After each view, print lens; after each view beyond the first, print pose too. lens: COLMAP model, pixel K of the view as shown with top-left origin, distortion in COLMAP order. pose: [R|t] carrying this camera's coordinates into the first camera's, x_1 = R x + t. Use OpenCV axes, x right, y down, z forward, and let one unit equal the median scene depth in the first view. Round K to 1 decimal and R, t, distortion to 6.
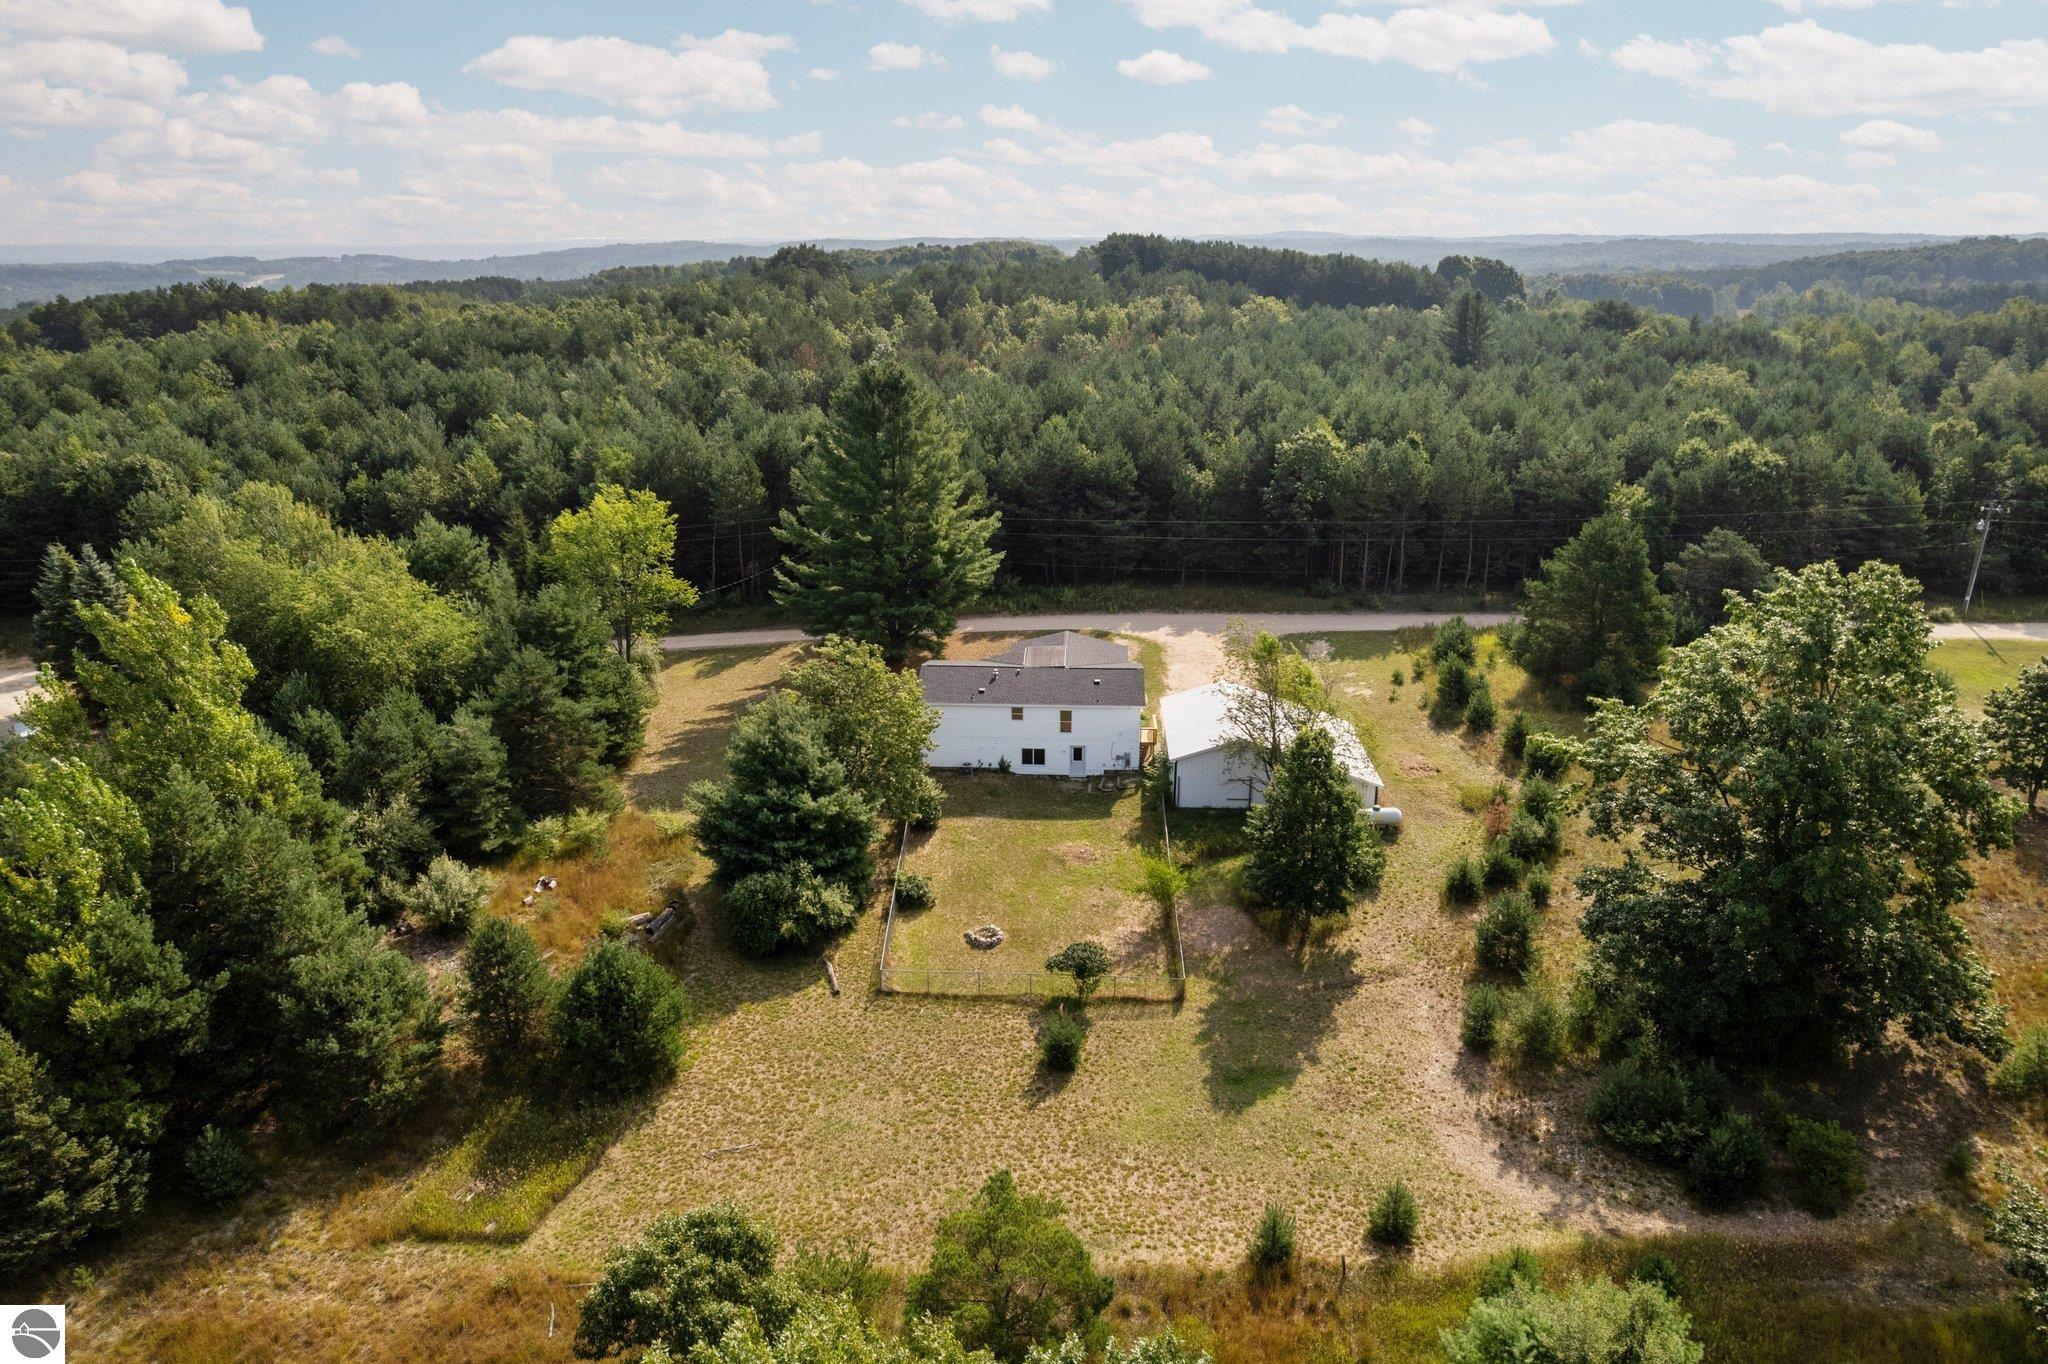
lens RADIAL K [[1316.6, 0, 1050.6], [0, 1316.6, 679.4], [0, 0, 1]] dist [-0.039451, -0.000758]
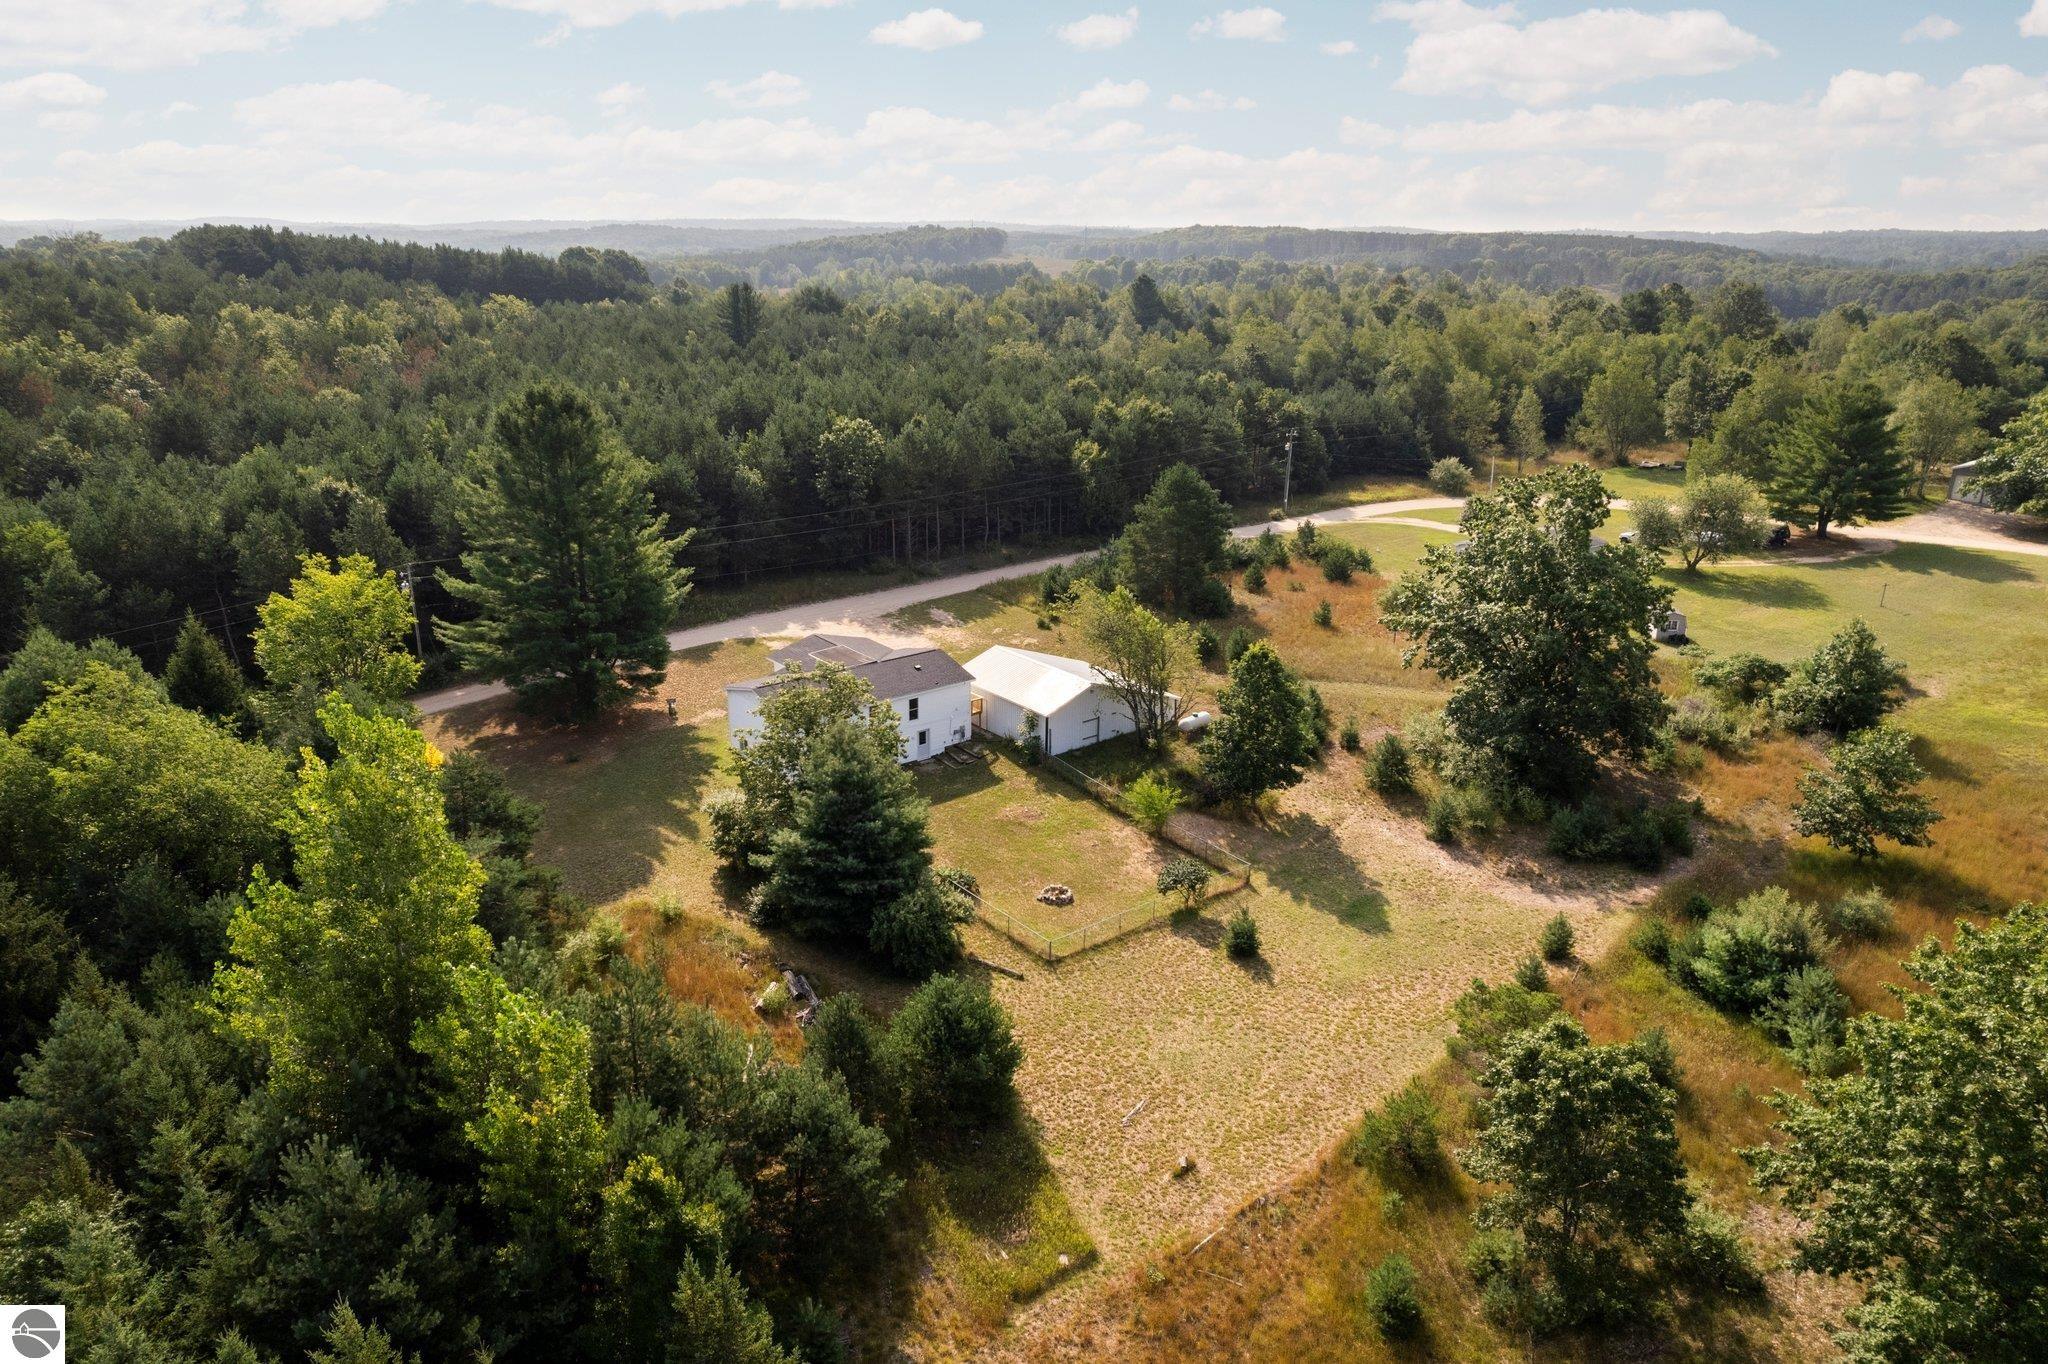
lens RADIAL K [[1343.3, 0, 1024.0], [0, 1343.3, 682.0], [0, 0, 1]] dist [-0.028683, -0.000336]
pose [[0.759057, -0.204492, 0.618074, -0.606304], [0.201702, 0.976542, 0.075382, -0.054213], [-0.618990, 0.067448, 0.782497, 0.118855]]
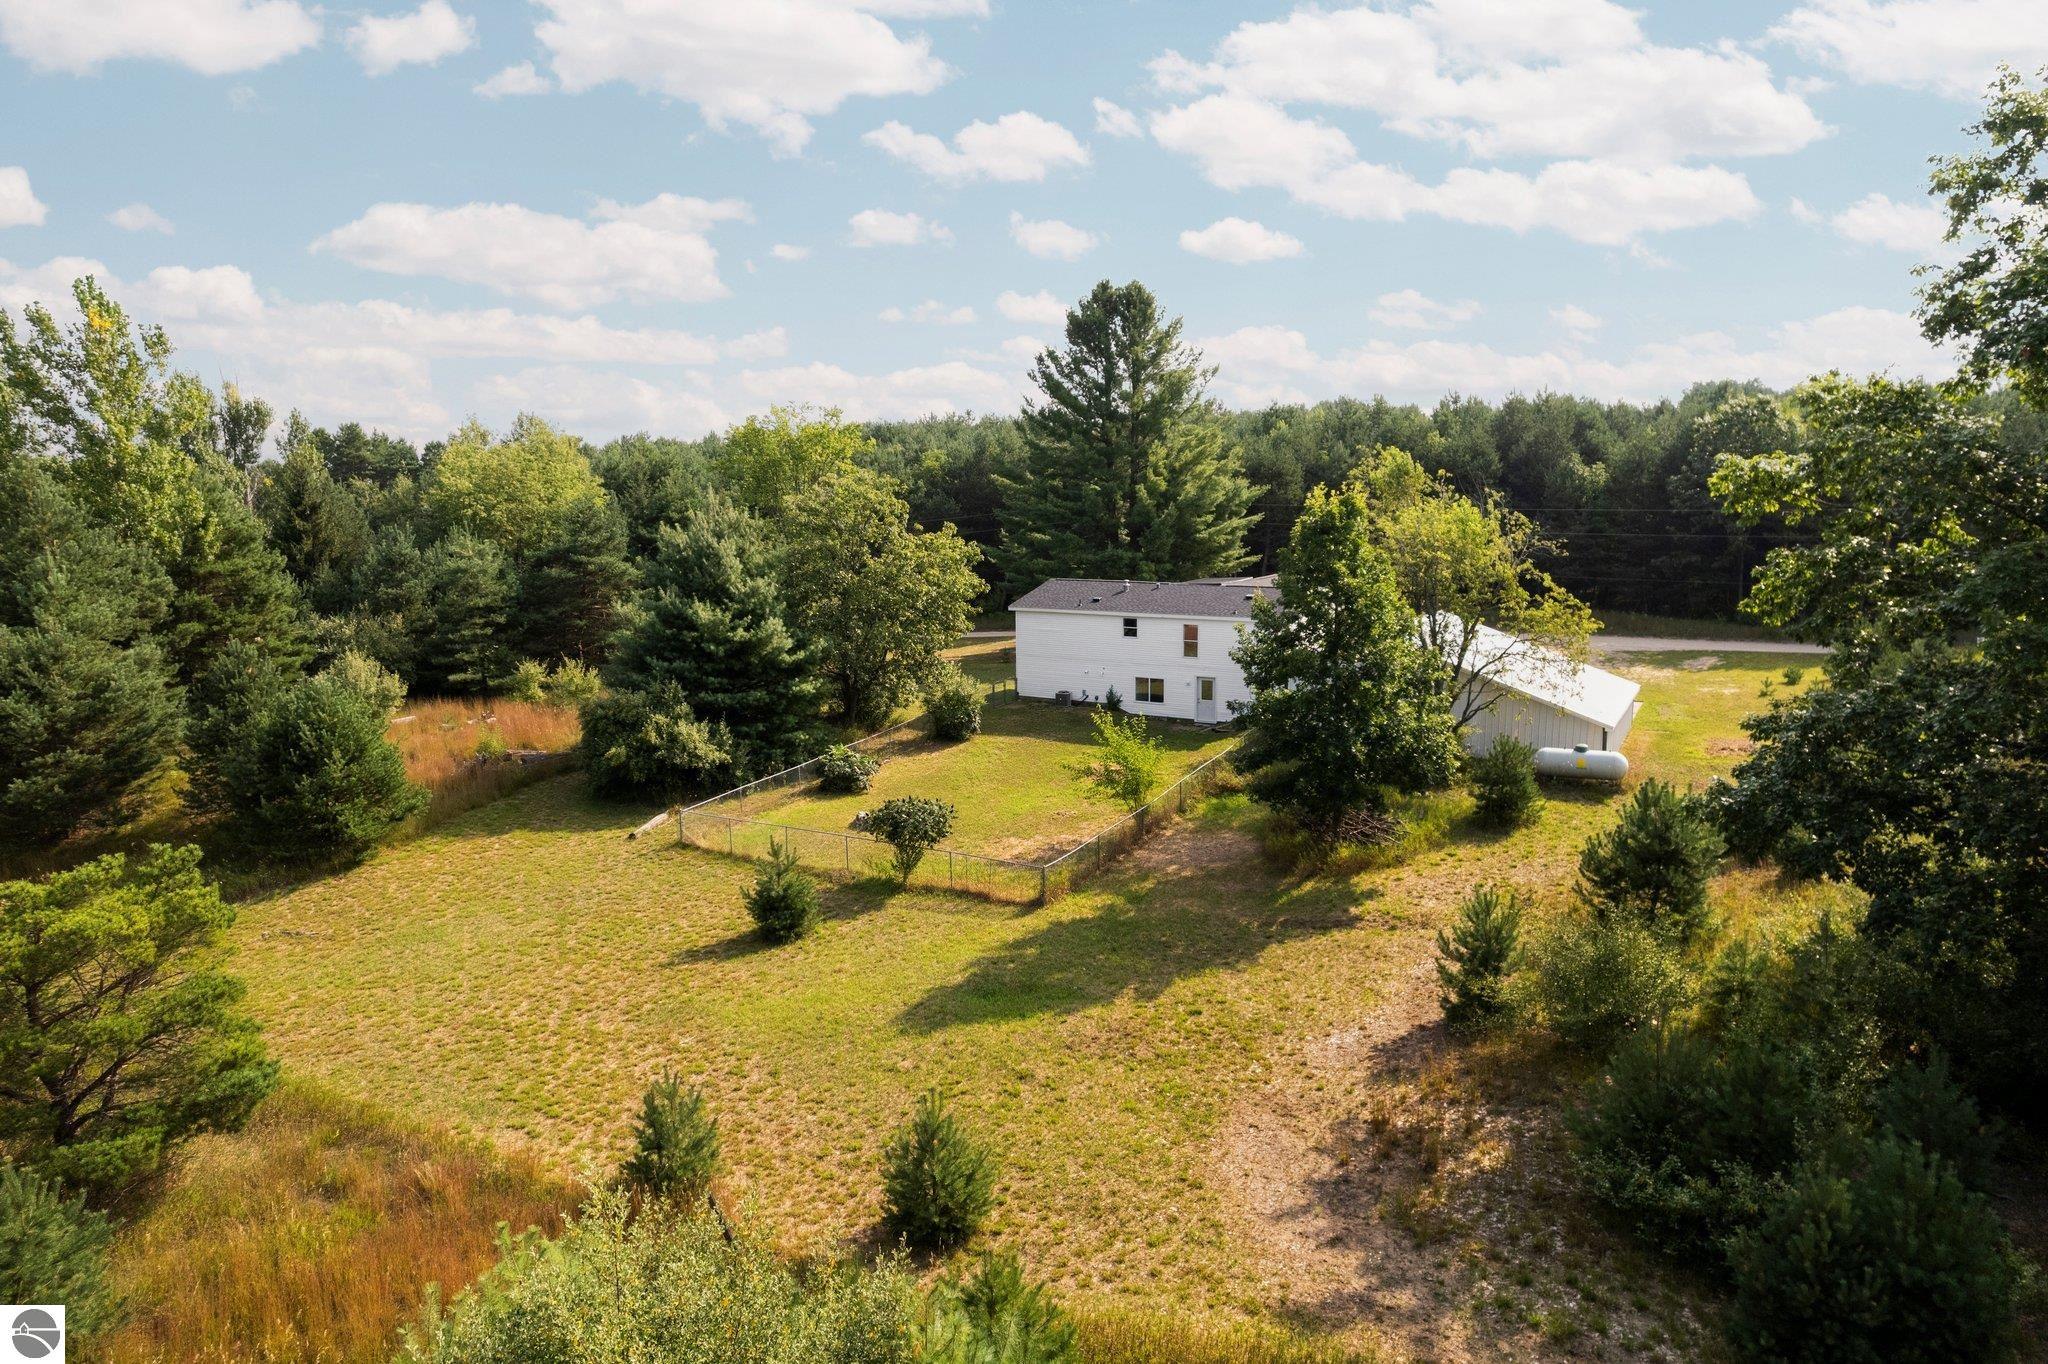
lens RADIAL K [[1316.6, 0, 1050.6], [0, 1316.6, 679.4], [0, 0, 1]] dist [-0.039451, -0.000758]
pose [[0.888012, 0.056137, -0.456382, 0.290438], [-0.137146, 0.979680, -0.146349, 0.179007], [0.438892, 0.192550, 0.877666, 0.351826]]
